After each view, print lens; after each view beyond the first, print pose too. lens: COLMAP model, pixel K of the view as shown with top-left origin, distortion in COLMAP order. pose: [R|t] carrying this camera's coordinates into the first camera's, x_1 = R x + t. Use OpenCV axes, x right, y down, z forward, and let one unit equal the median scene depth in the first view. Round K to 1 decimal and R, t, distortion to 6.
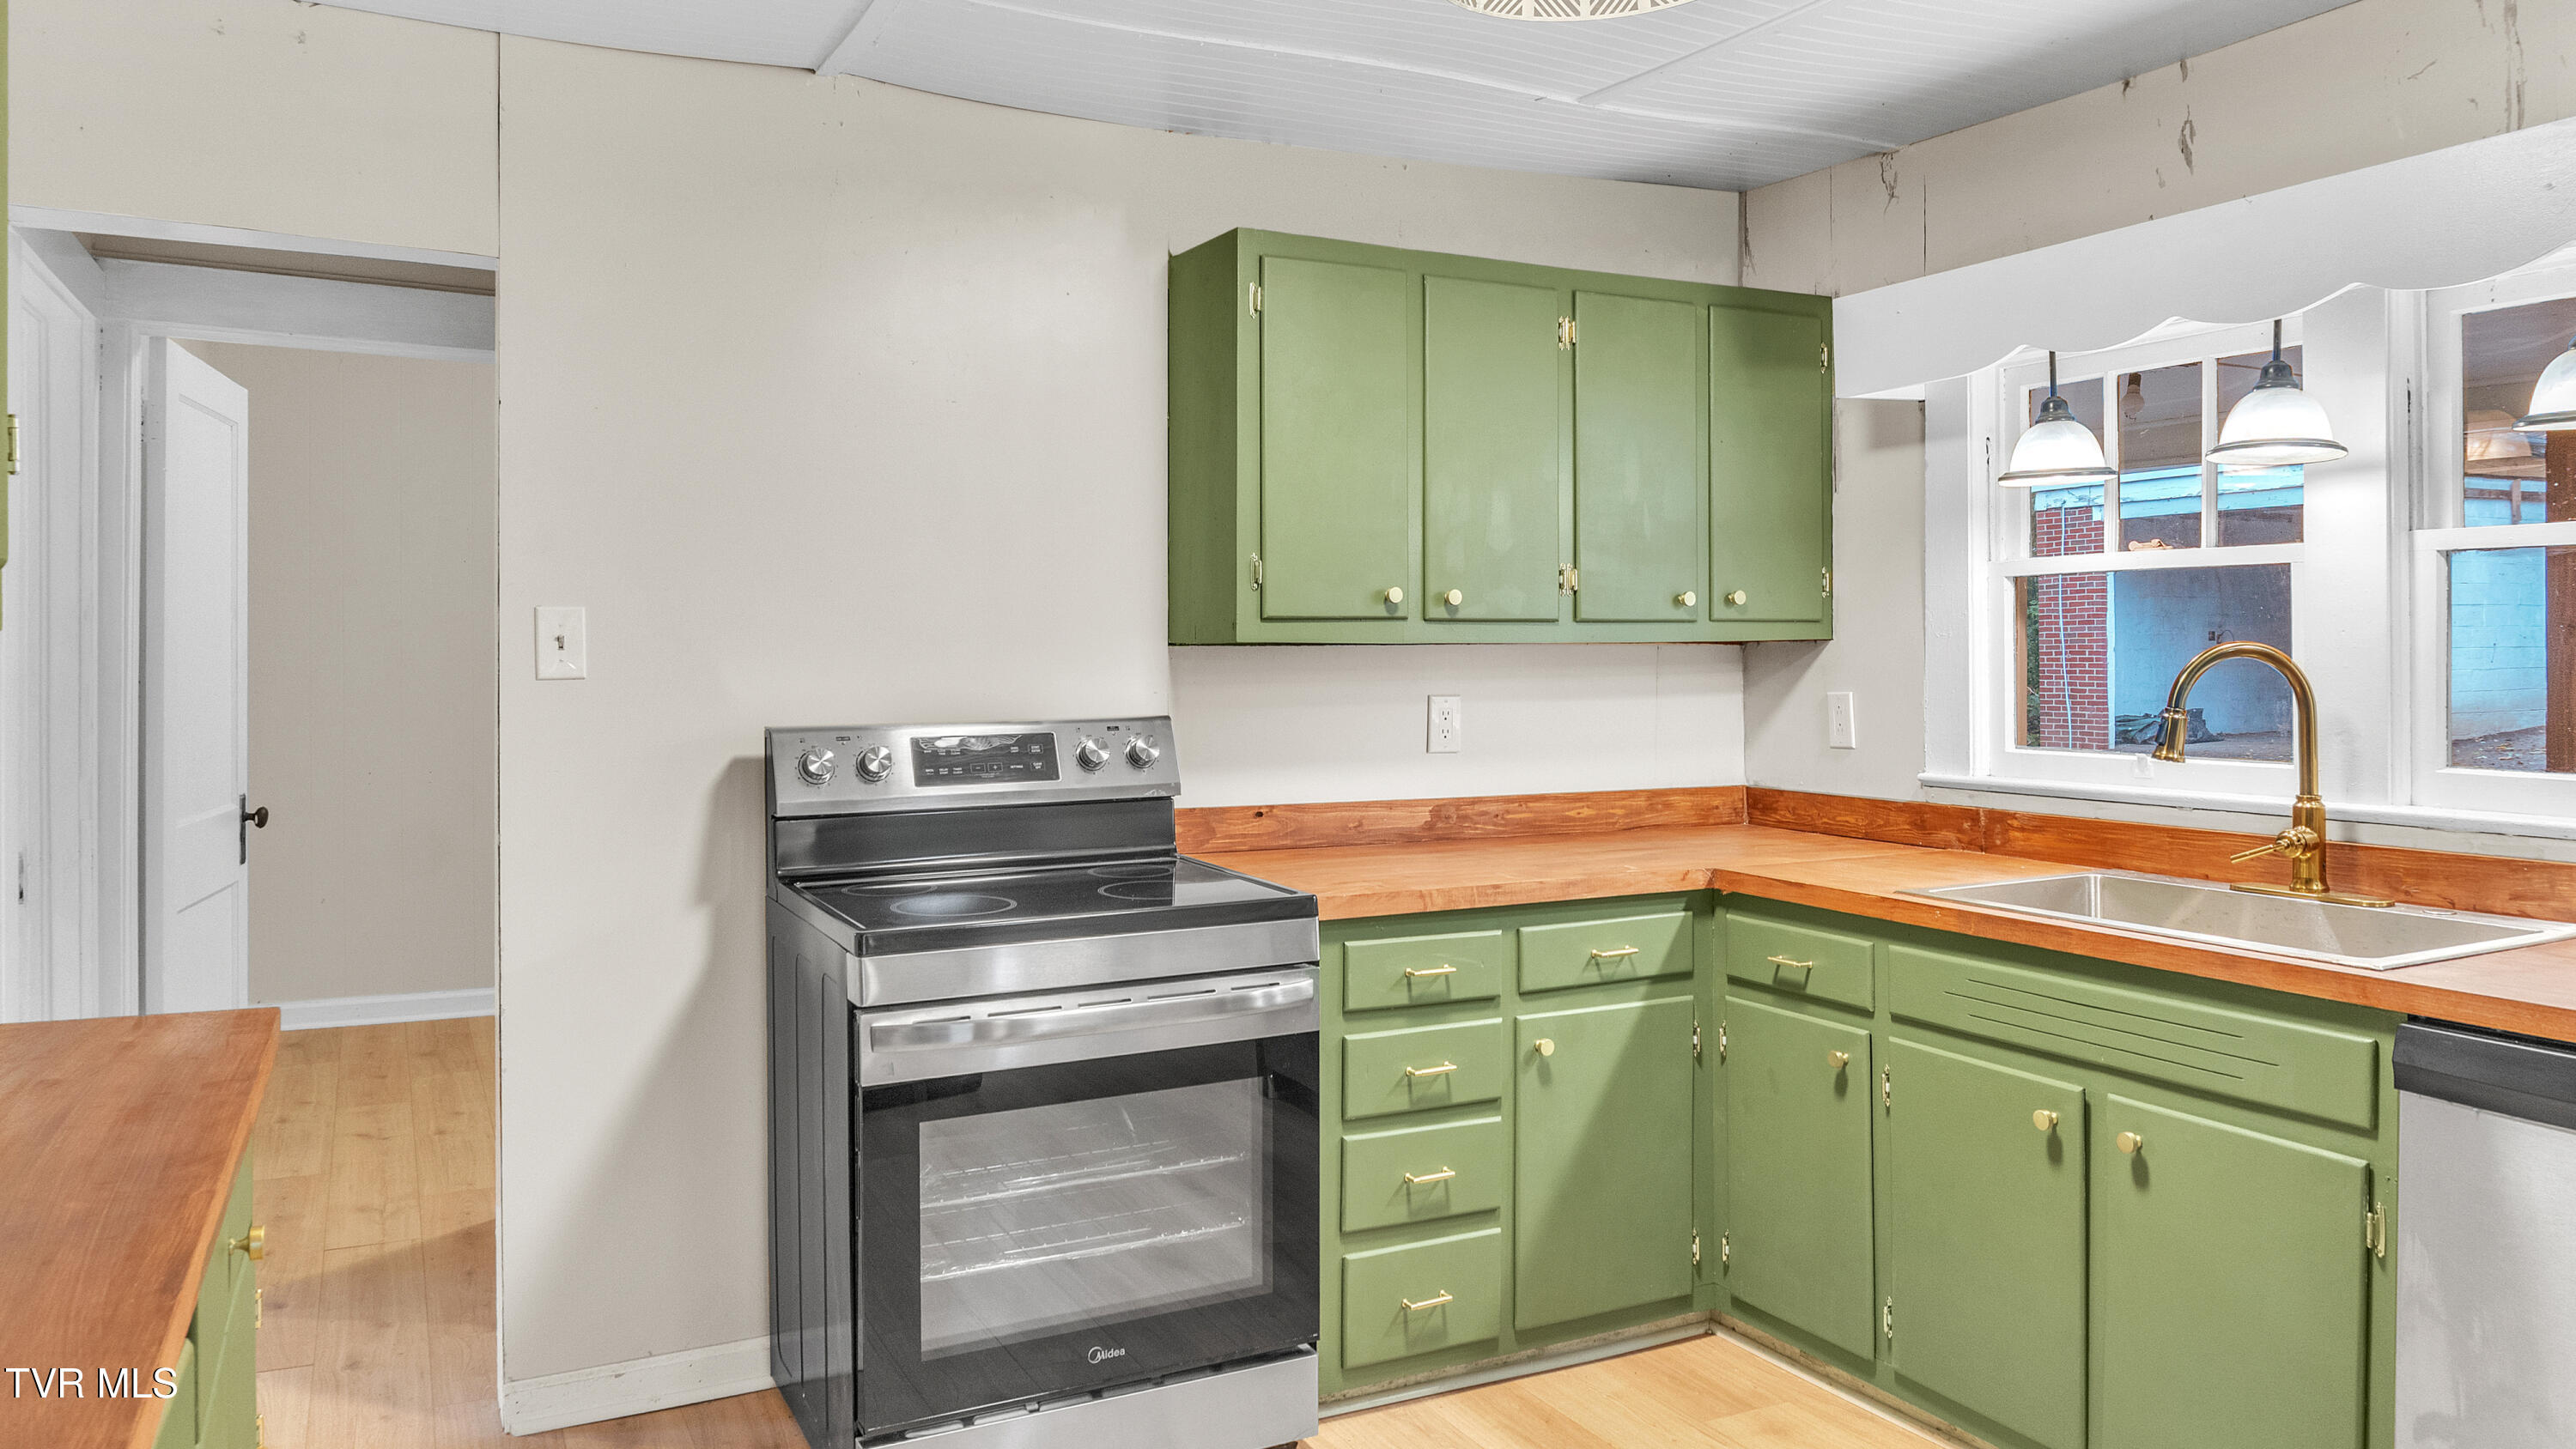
lens RADIAL K [[1788.8, 0, 1304.4], [0, 1788.8, 666.2], [0, 0, 1]] dist [-0.024903, 0.001951]
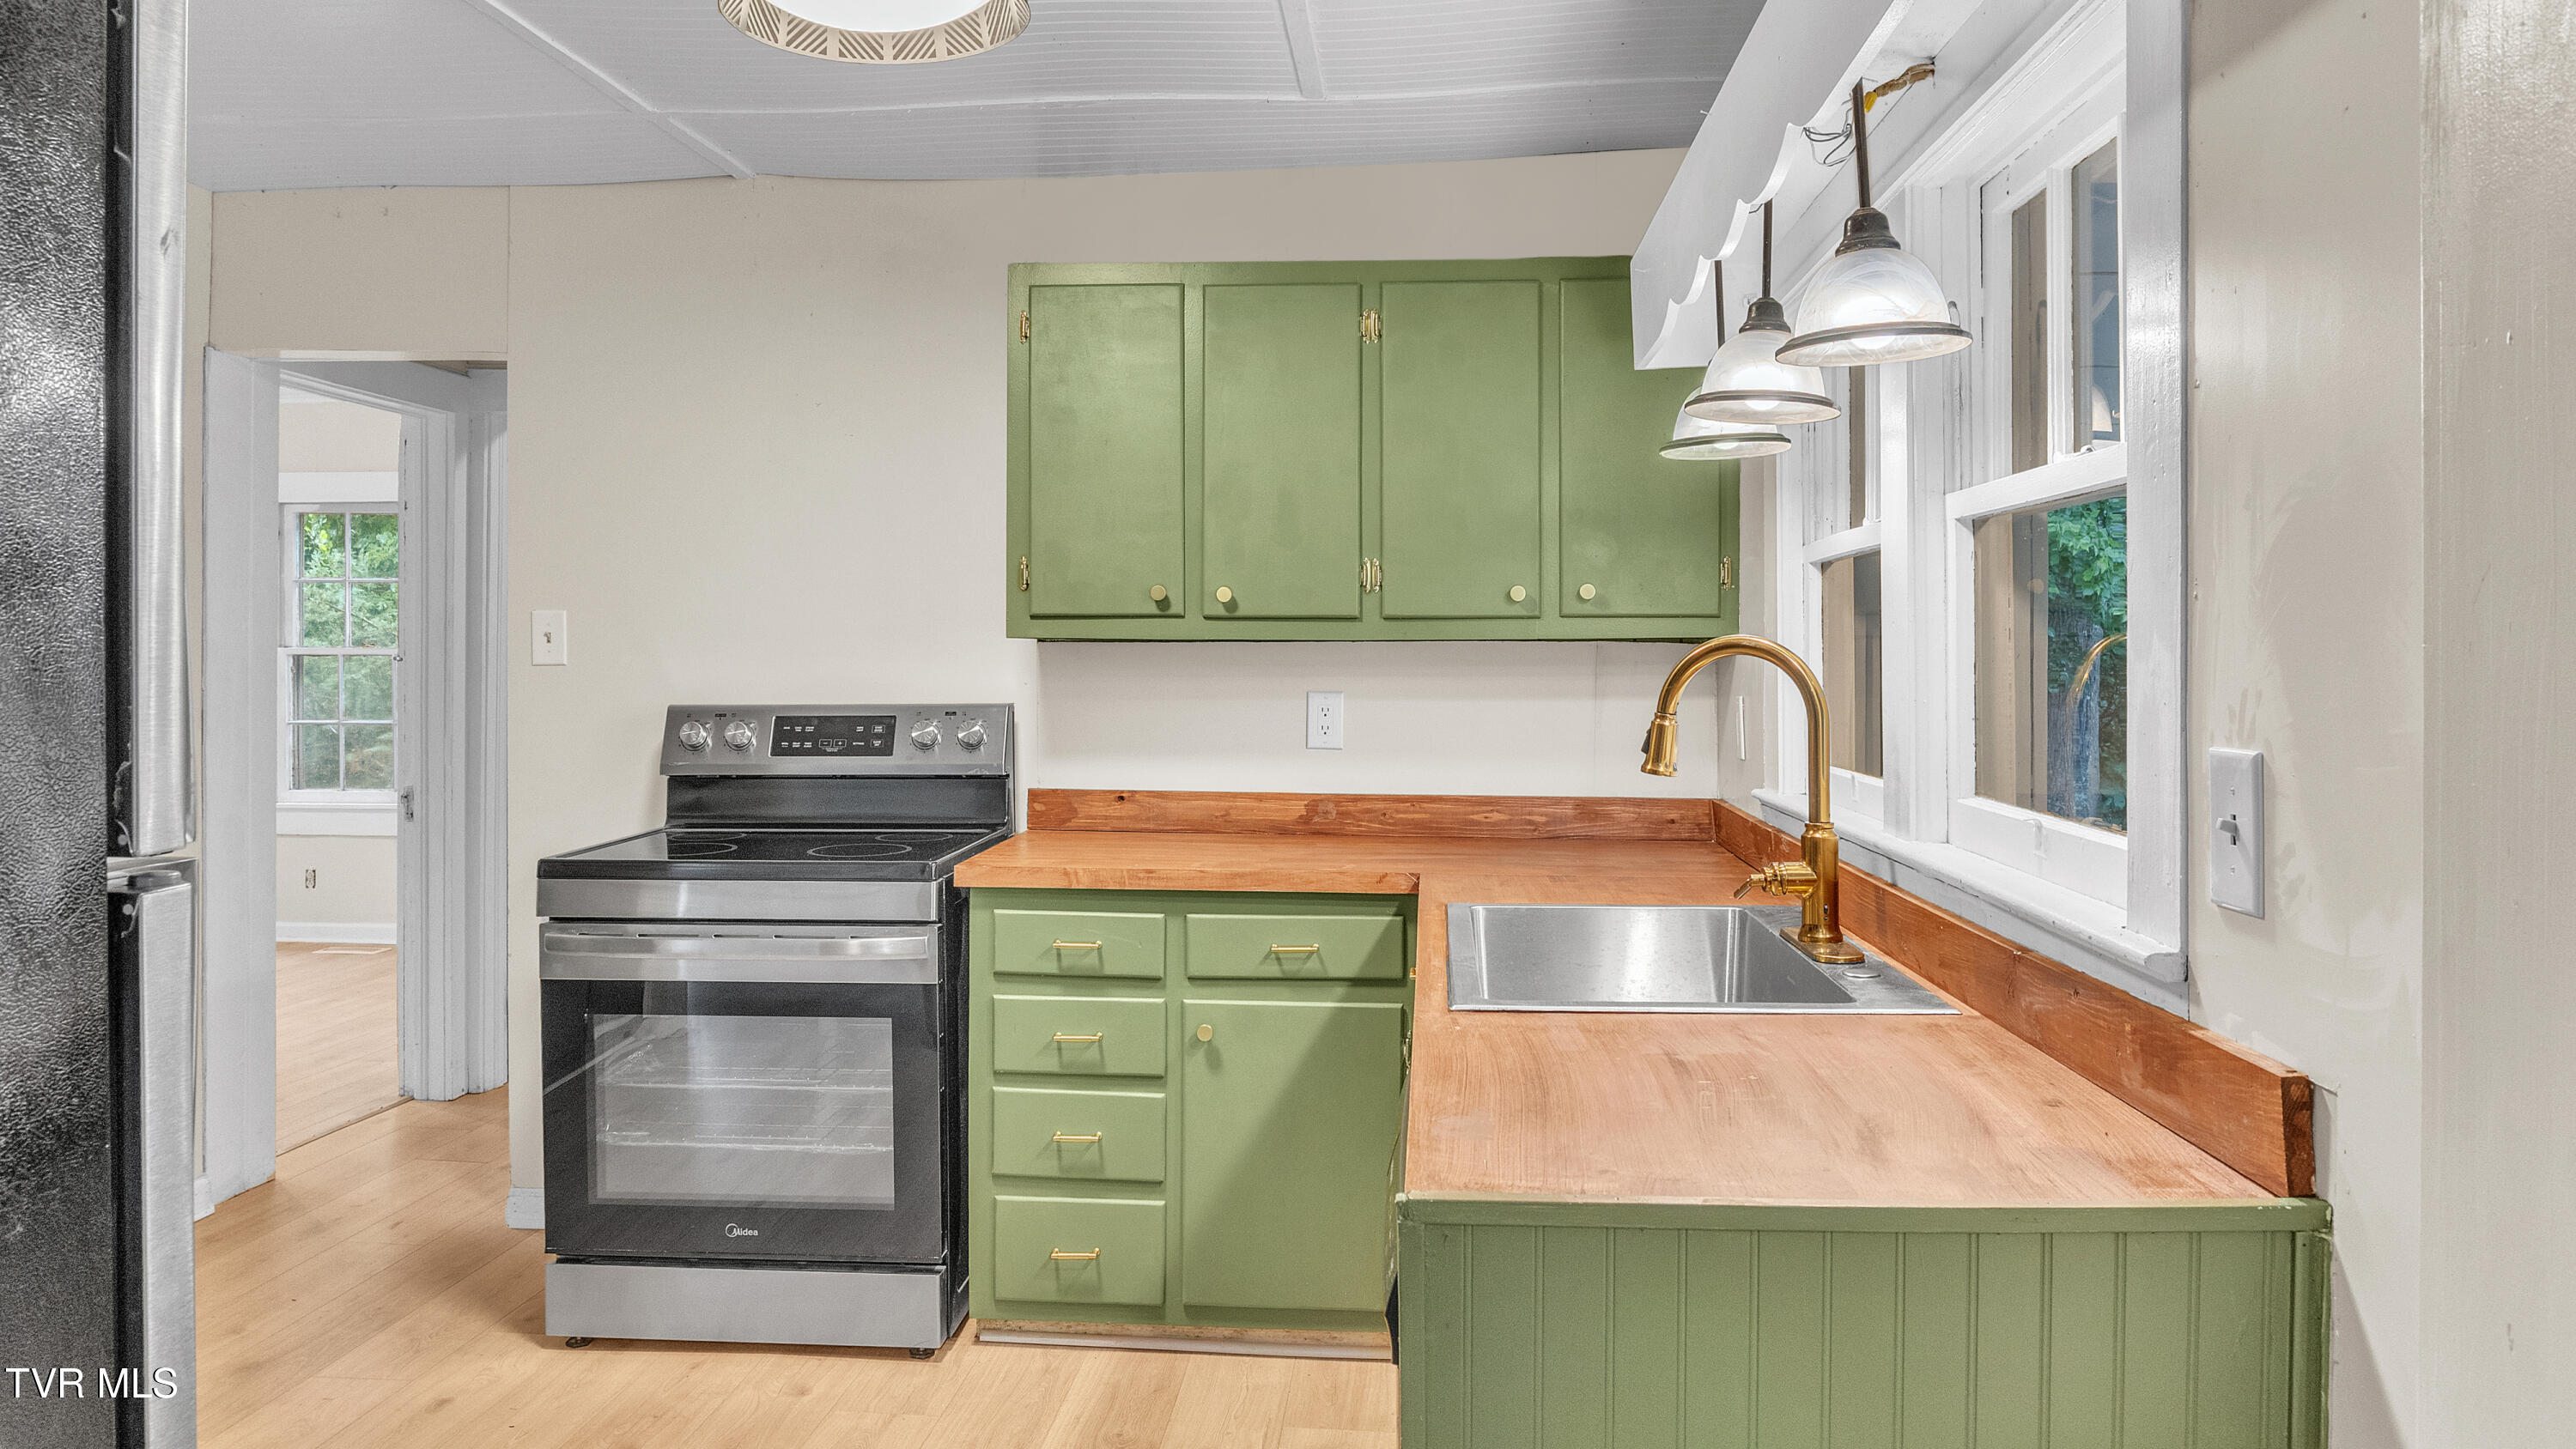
lens RADIAL K [[1776.2, 0, 1284.3], [0, 1776.2, 676.7], [0, 0, 1]] dist [-0.028798, 0.031667]
pose [[0.849162, 0.010983, -0.528018, 0.698191], [-0.011020, 0.999935, 0.003076, 0.005516], [0.528017, 0.003206, 0.849228, 0.157095]]
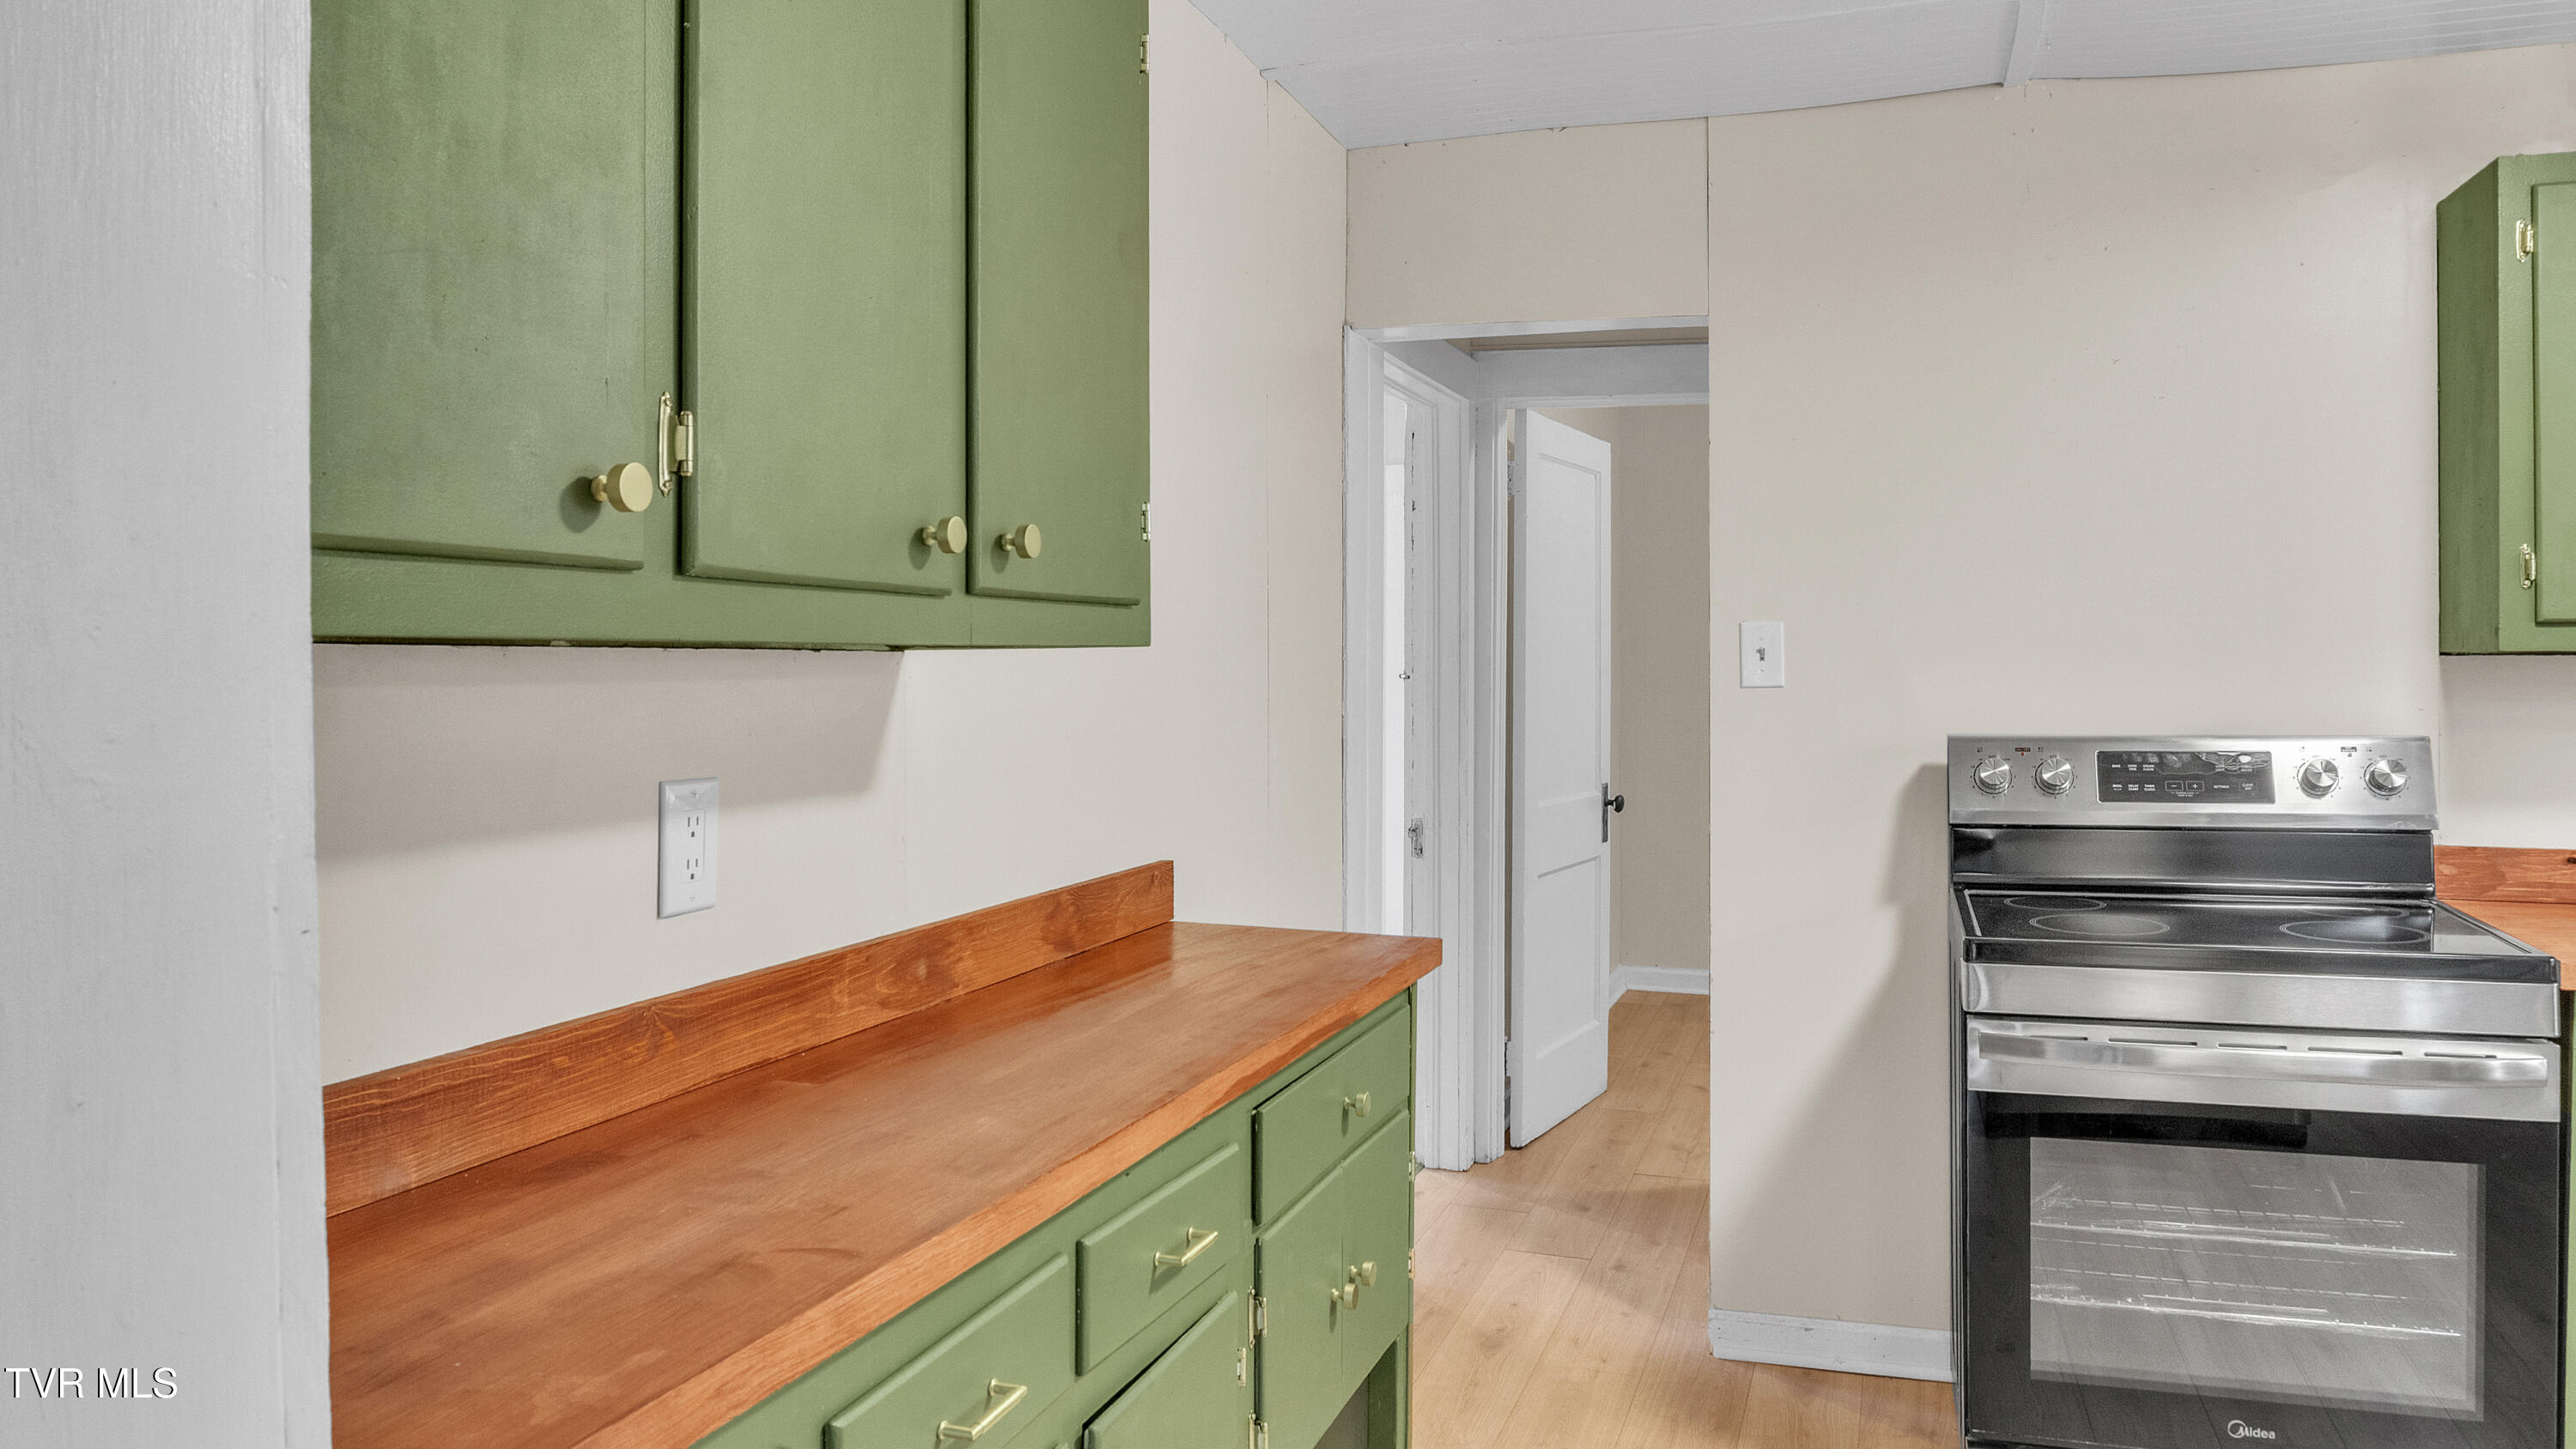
lens RADIAL K [[1778.6, 0, 1250.2], [0, 1778.6, 681.9], [0, 0, 1]] dist [-0.071663, 0.033931]
pose [[0.683894, 0.006928, -0.729549, 0.154446], [-0.006844, 0.999972, 0.003079, 0.002731], [0.729550, 0.002887, 0.683922, 0.017764]]
